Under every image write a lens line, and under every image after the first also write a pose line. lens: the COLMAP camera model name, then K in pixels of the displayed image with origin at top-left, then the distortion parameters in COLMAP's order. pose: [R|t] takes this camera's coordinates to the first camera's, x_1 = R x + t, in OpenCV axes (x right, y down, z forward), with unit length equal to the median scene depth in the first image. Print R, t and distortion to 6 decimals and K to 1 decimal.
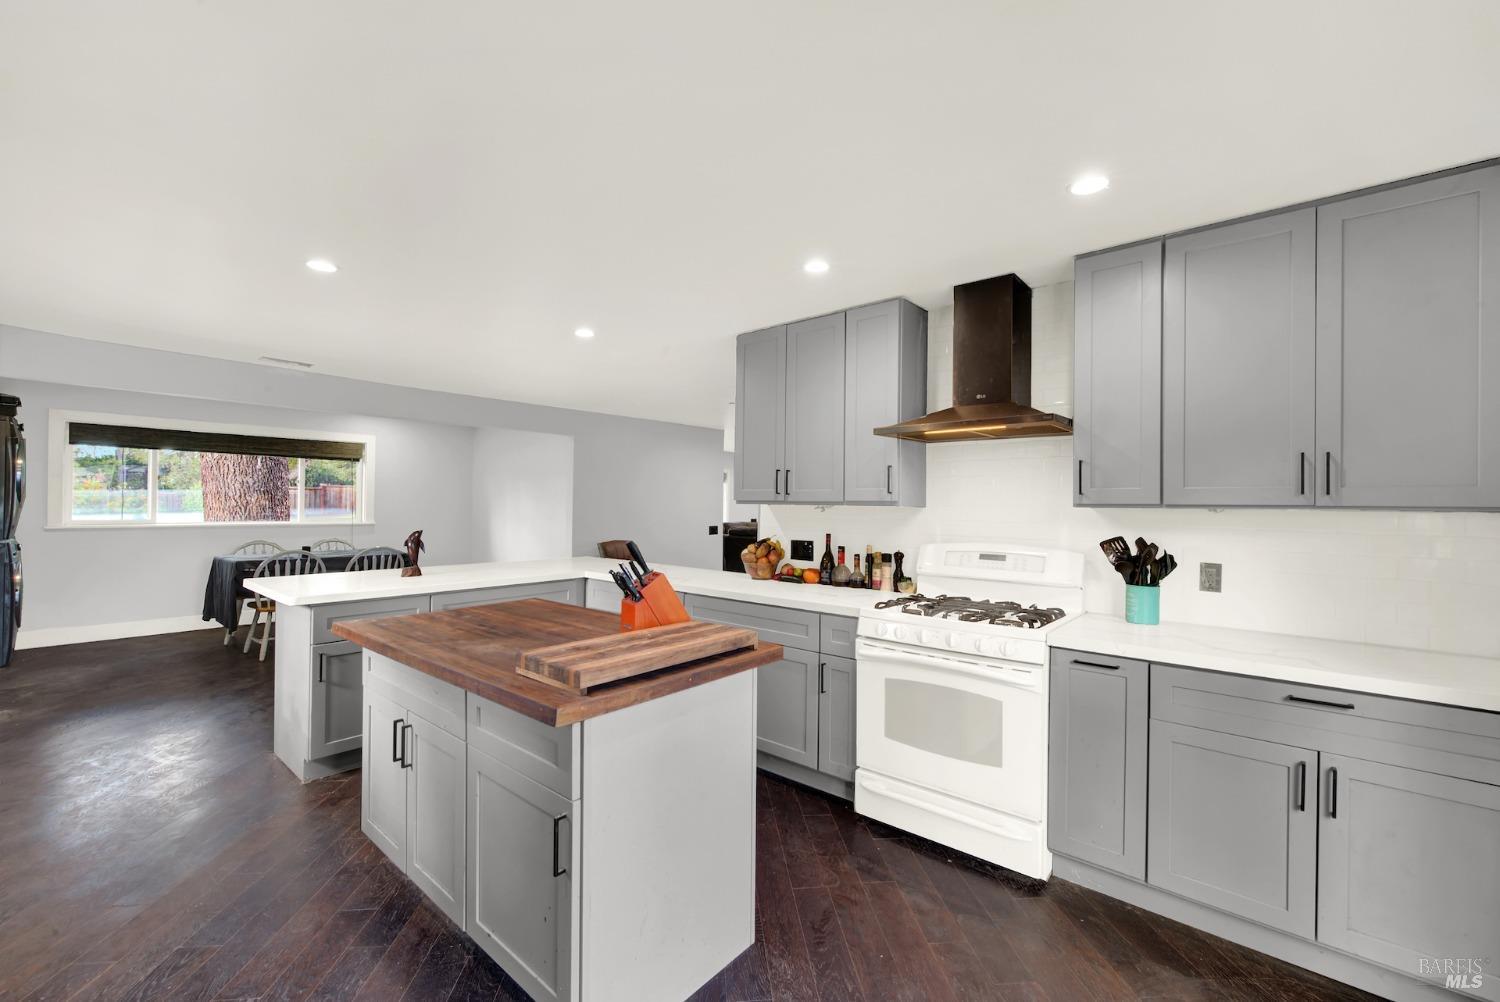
lens RADIAL K [[619.4, 0, 755.8], [0, 619.4, 503.3], [0, 0, 1]] dist [0.002745, -0.000120]
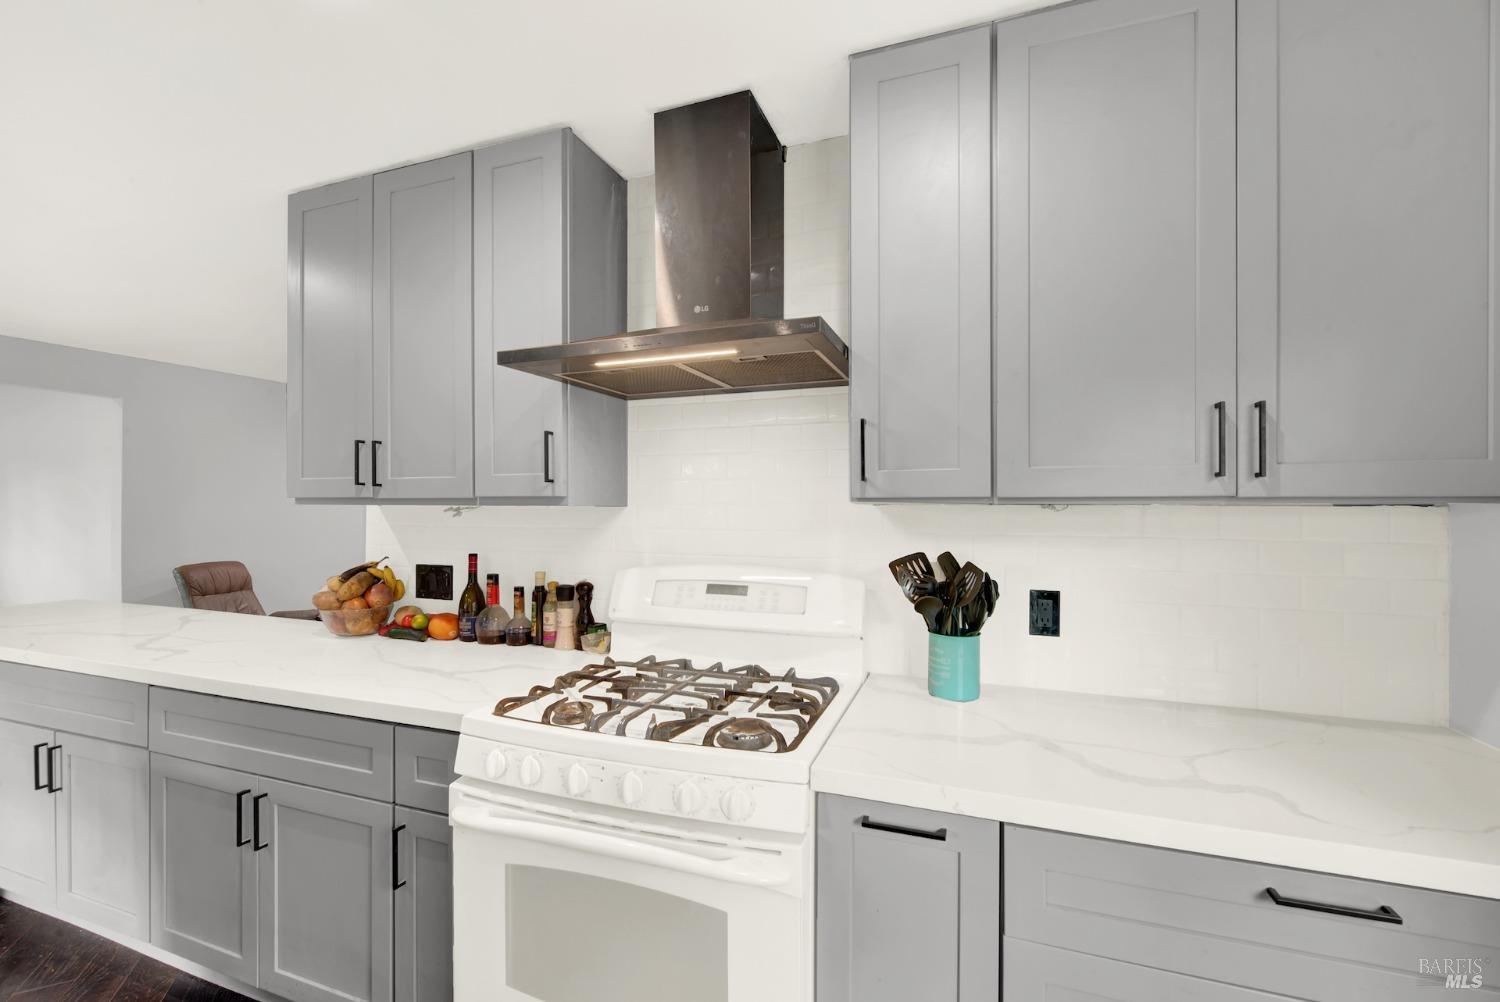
lens RADIAL K [[620.9, 0, 760.8], [0, 620.9, 507.3], [0, 0, 1]] dist [-0.000132, -0.000580]
pose [[0.935714, -0.011394, 0.352575, 0.174447], [0.009166, 0.999926, 0.007988, 0.003003], [-0.352640, -0.004243, 0.935749, 0.369228]]
